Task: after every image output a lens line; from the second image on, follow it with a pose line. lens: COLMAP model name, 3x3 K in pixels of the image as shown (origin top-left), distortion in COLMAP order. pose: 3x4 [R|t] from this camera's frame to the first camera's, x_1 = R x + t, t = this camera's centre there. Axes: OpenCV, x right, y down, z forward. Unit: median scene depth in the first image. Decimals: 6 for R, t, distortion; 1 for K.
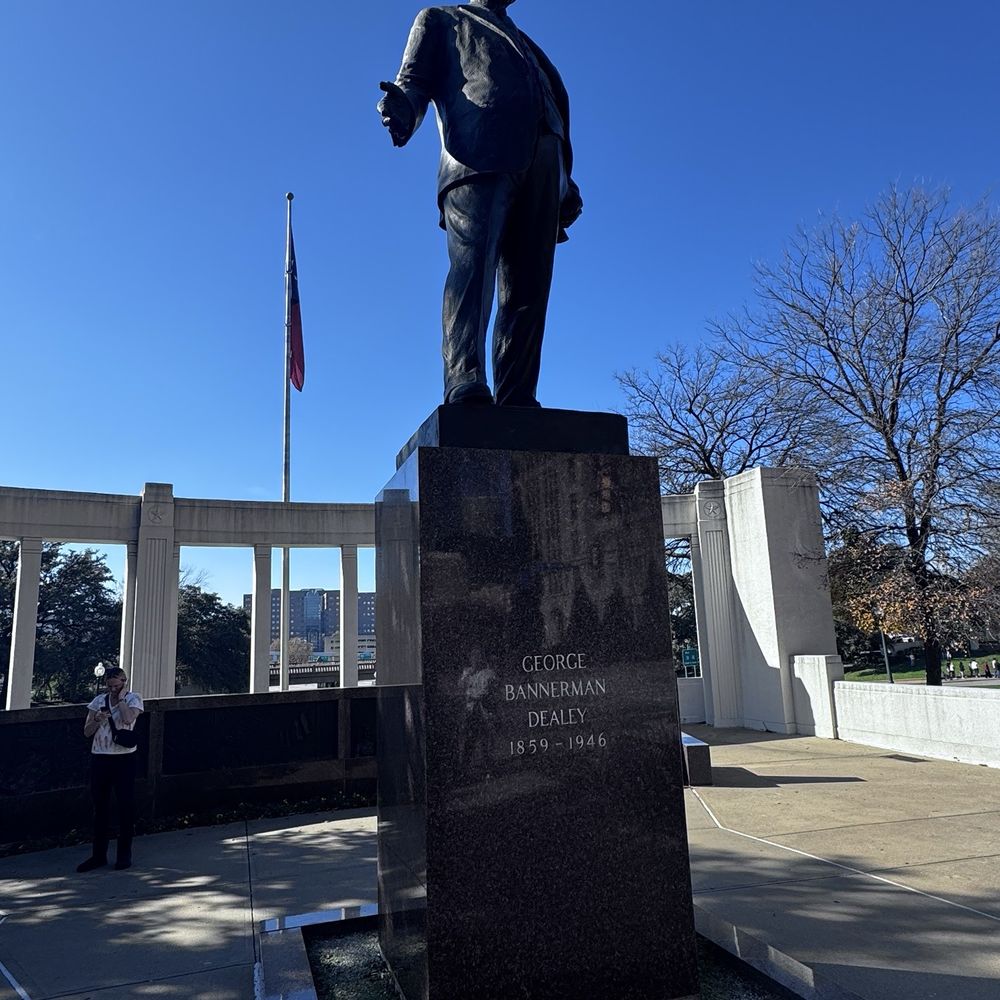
lens RADIAL K [[792.9, 0, 500.3], [0, 792.9, 459.6], [0, 0, 1]] dist [-0.005772, -0.004550]
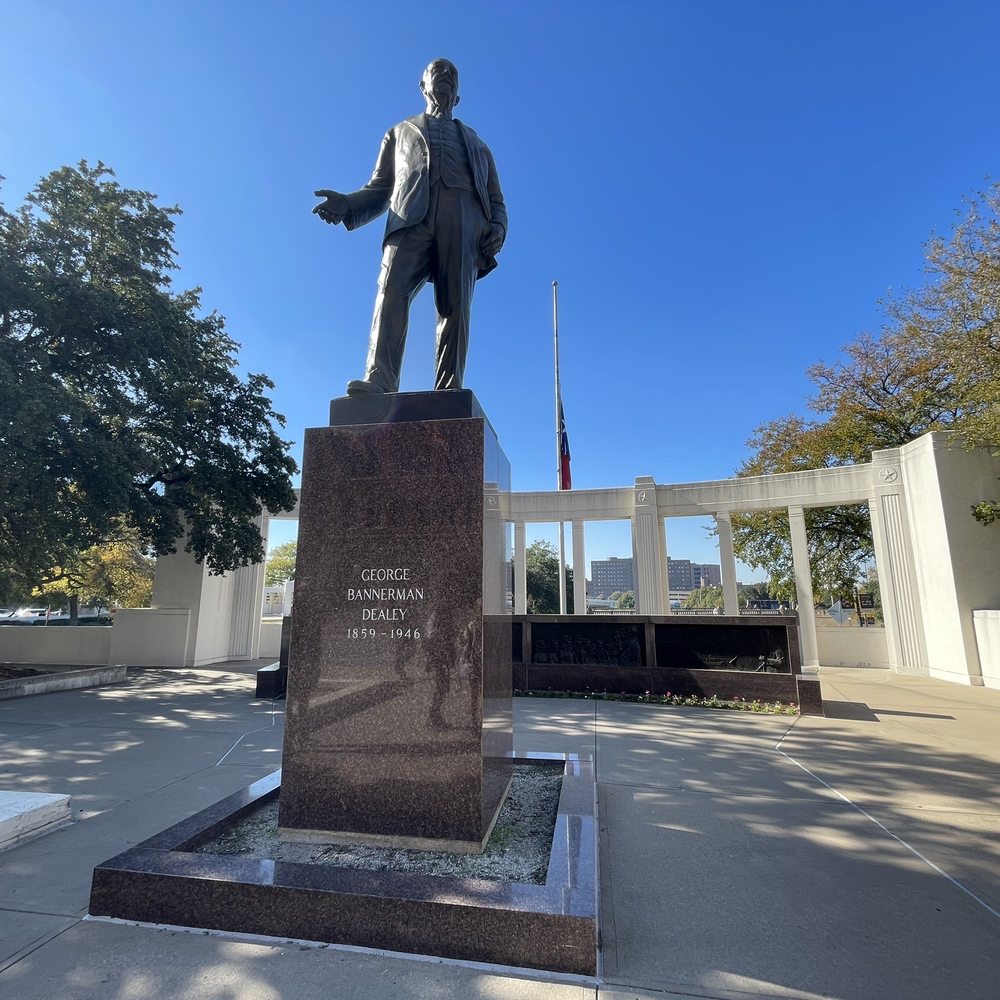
lens RADIAL K [[572.0, 0, 500.6], [0, 572.0, 467.1], [0, 0, 1]] dist [0.004017, 0.000051]
pose [[0.888471, -0.066198, -0.454134, 0.700061], [0.070299, 0.997495, -0.007870, 0.092915], [0.453517, -0.024933, 0.890899, 0.217196]]
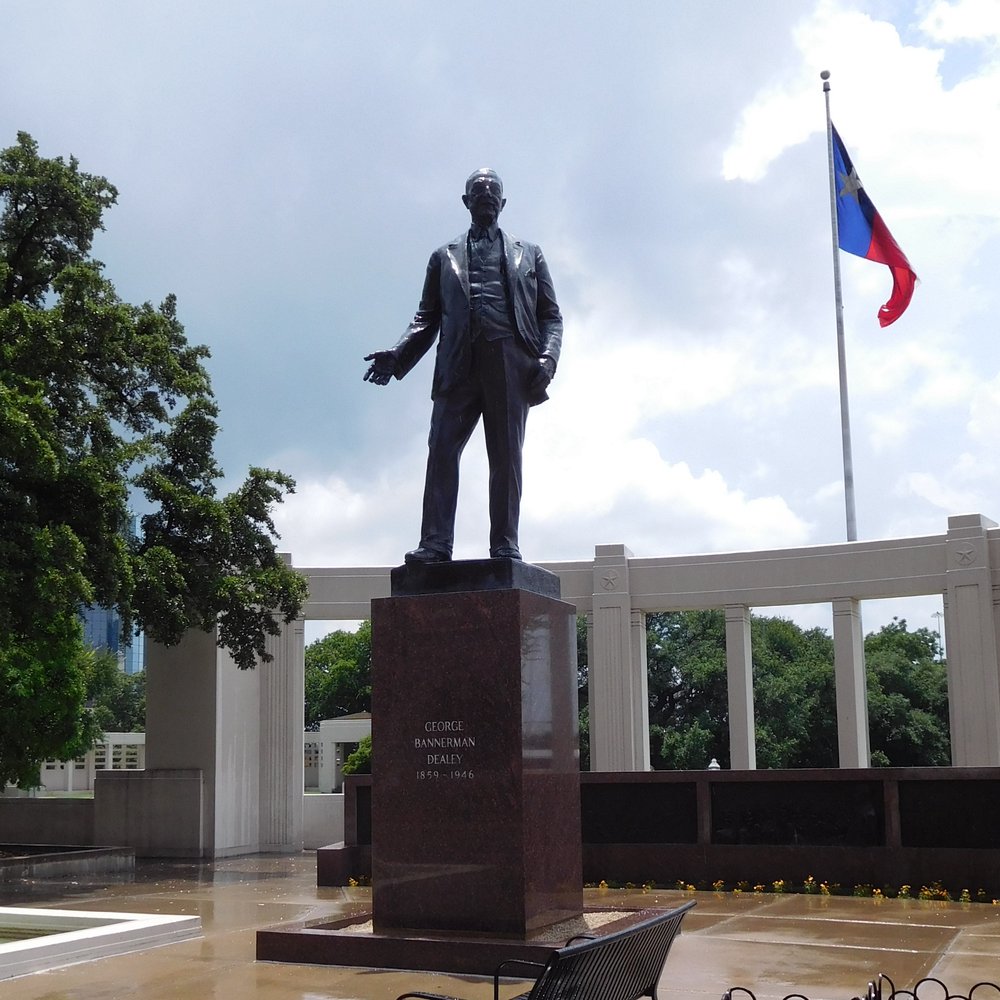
lens RADIAL K [[1385.5, 0, 500.0], [0, 1385.5, 500.0], [0, 0, 1]] dist [-0.158555, -0.014528]
pose [[0.767369, -0.092104, -0.634557, 1.956109], [0.126279, 0.991956, 0.008730, -0.206411], [0.628648, -0.086830, 0.772827, -1.037866]]
